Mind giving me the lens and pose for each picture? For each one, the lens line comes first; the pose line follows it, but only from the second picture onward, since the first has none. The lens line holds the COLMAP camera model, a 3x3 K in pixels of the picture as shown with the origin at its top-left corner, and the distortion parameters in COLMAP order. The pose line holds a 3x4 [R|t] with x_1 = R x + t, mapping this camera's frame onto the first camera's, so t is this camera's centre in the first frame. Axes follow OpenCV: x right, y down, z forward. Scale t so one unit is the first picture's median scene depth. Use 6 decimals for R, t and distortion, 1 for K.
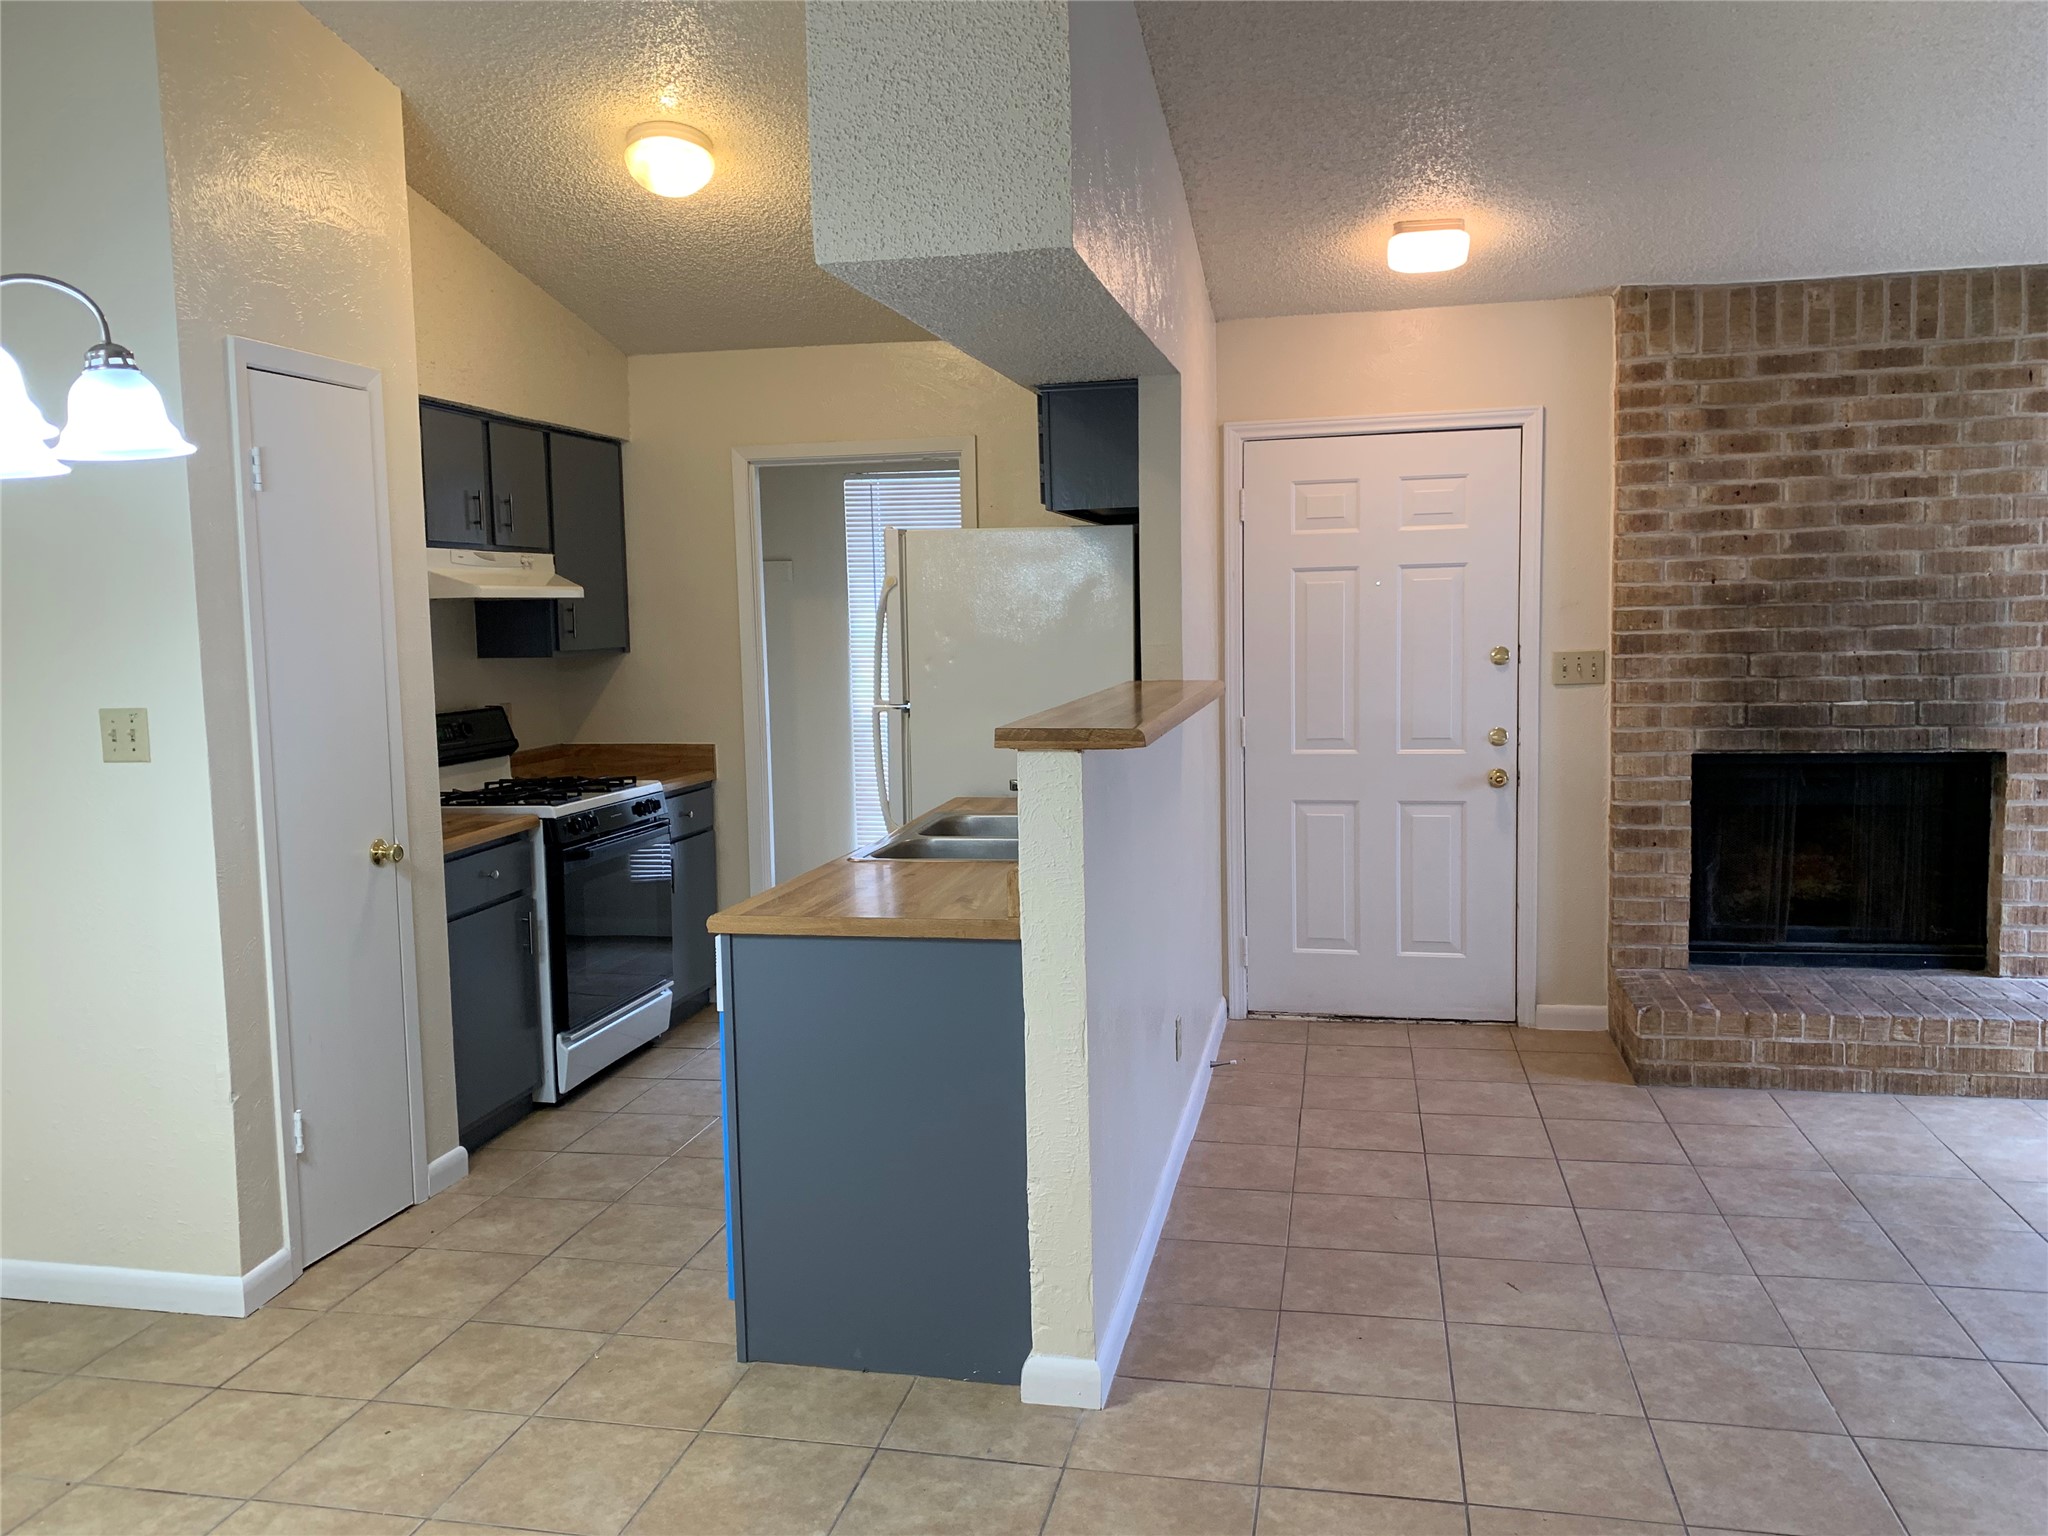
lens RADIAL K [[1575.4, 0, 1029.1], [0, 1575.4, 756.5], [0, 0, 1]] dist [0.040183, -0.041728]
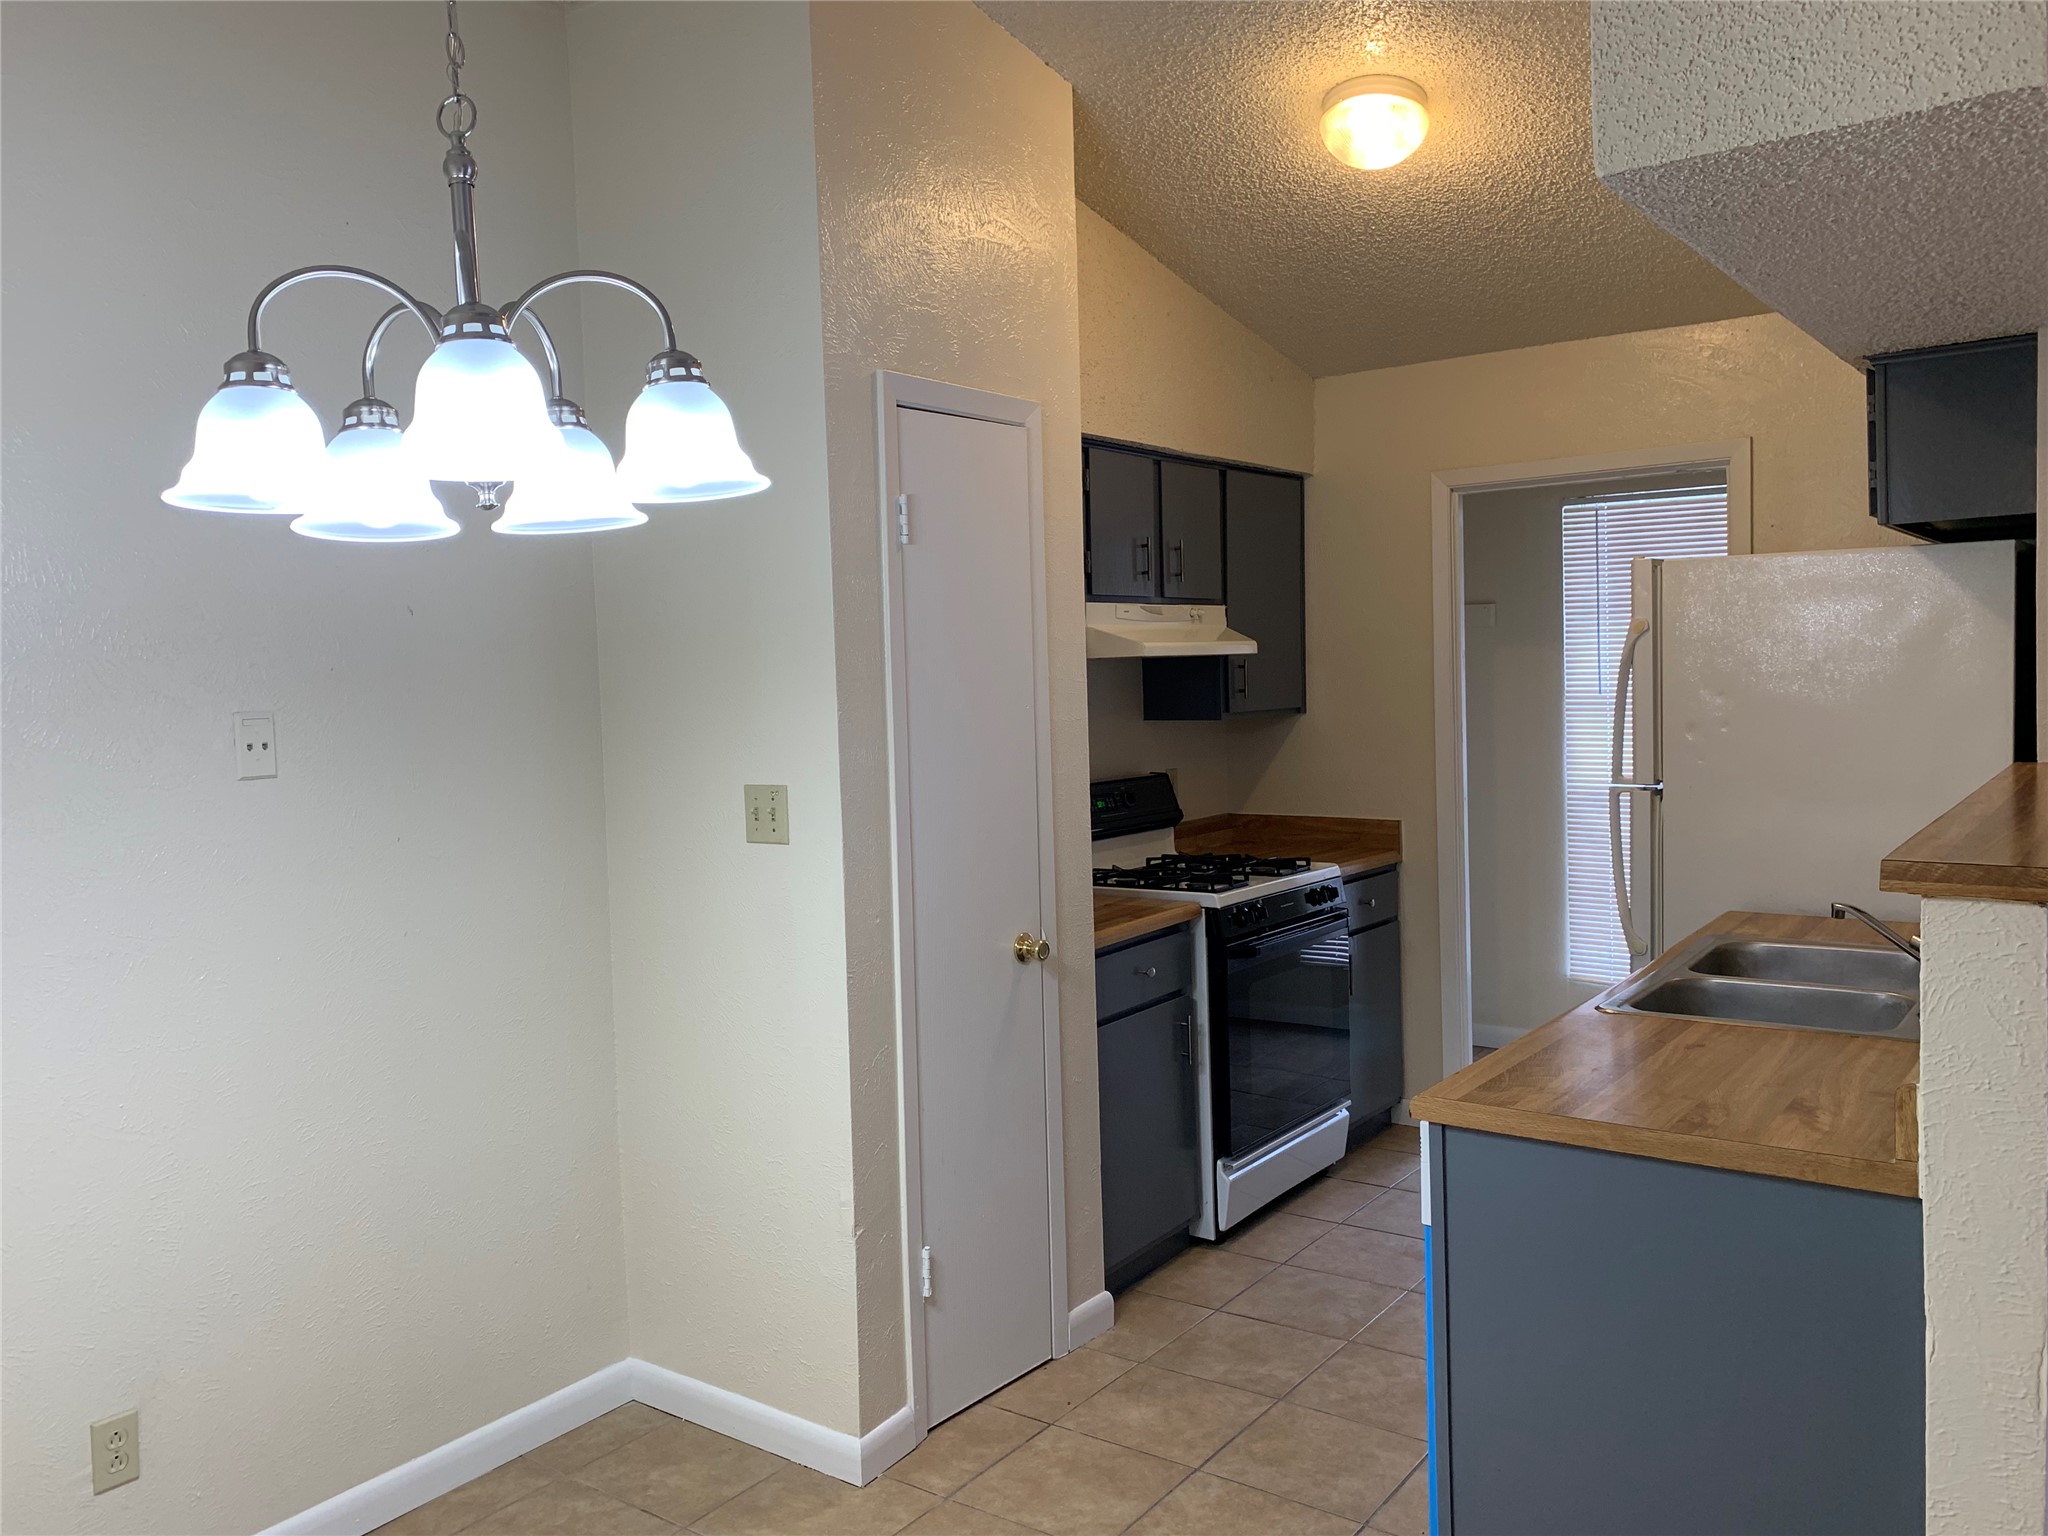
lens RADIAL K [[1575.4, 0, 1012.8], [0, 1575.4, 751.5], [0, 0, 1]] dist [0.040183, -0.041728]
pose [[0.909772, 0.014110, -0.414868, -0.047088], [-0.027547, 0.999271, -0.026423, -0.021735], [0.414192, 0.035468, 0.909498, 0.170685]]
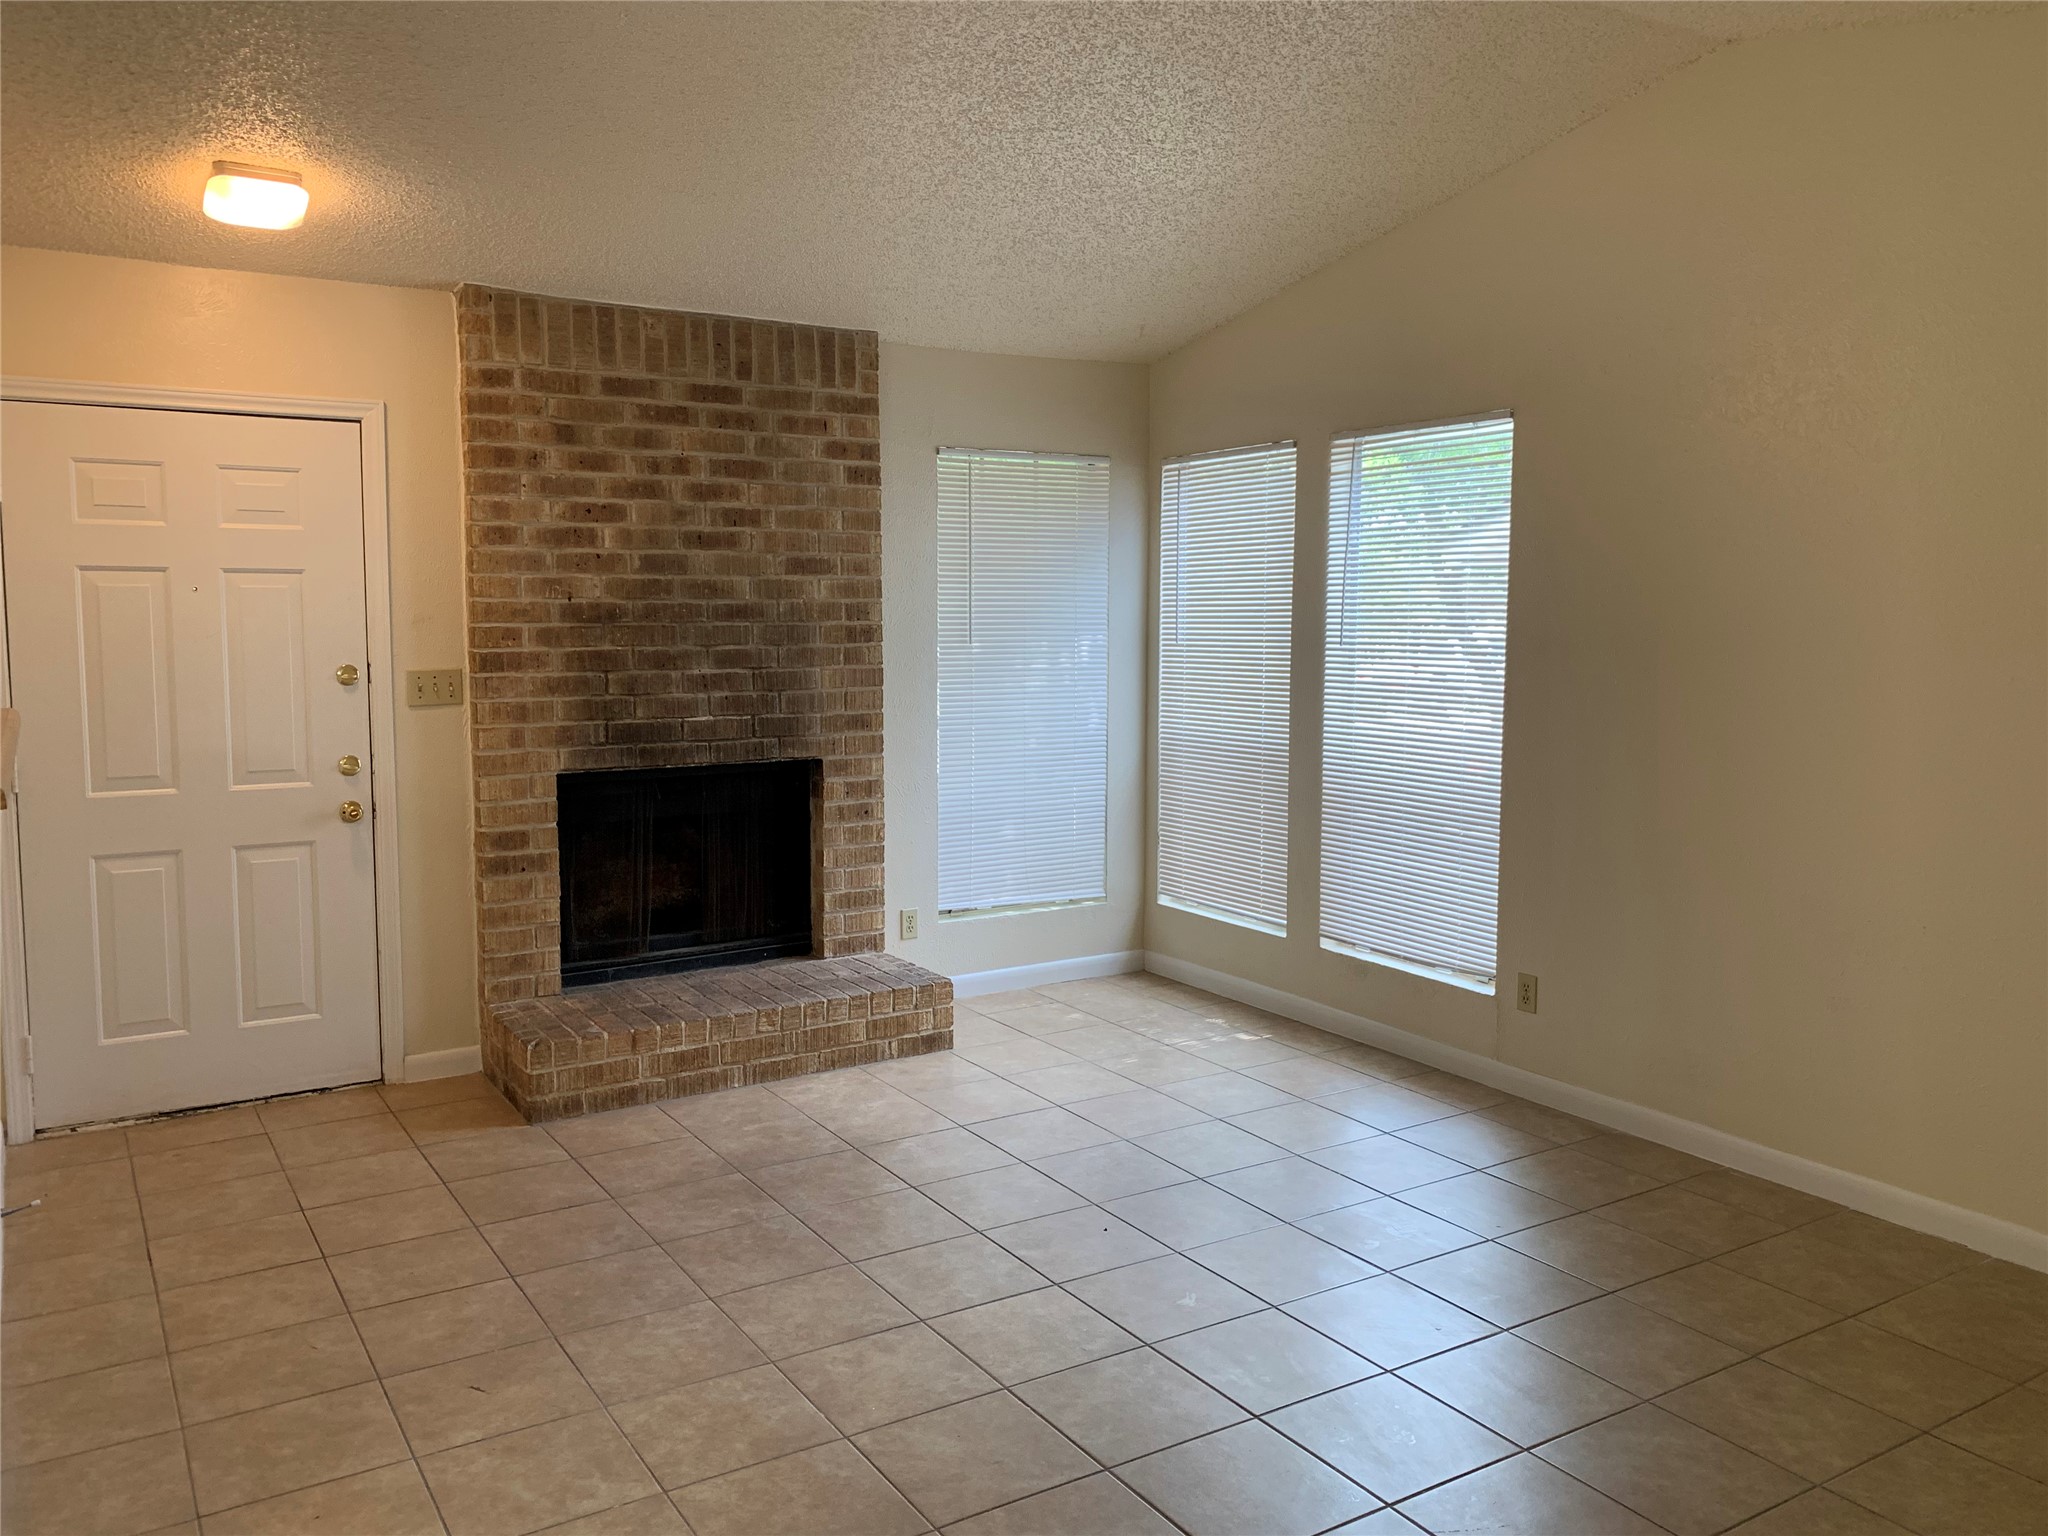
lens RADIAL K [[1575.4, 0, 1033.9], [0, 1575.4, 756.8], [0, 0, 1]] dist [0.040183, -0.041728]
pose [[0.719738, -0.042011, 0.692974, -0.053043], [0.047448, 0.998810, 0.011272, -0.010573], [-0.692623, 0.024768, 0.720874, 0.101706]]
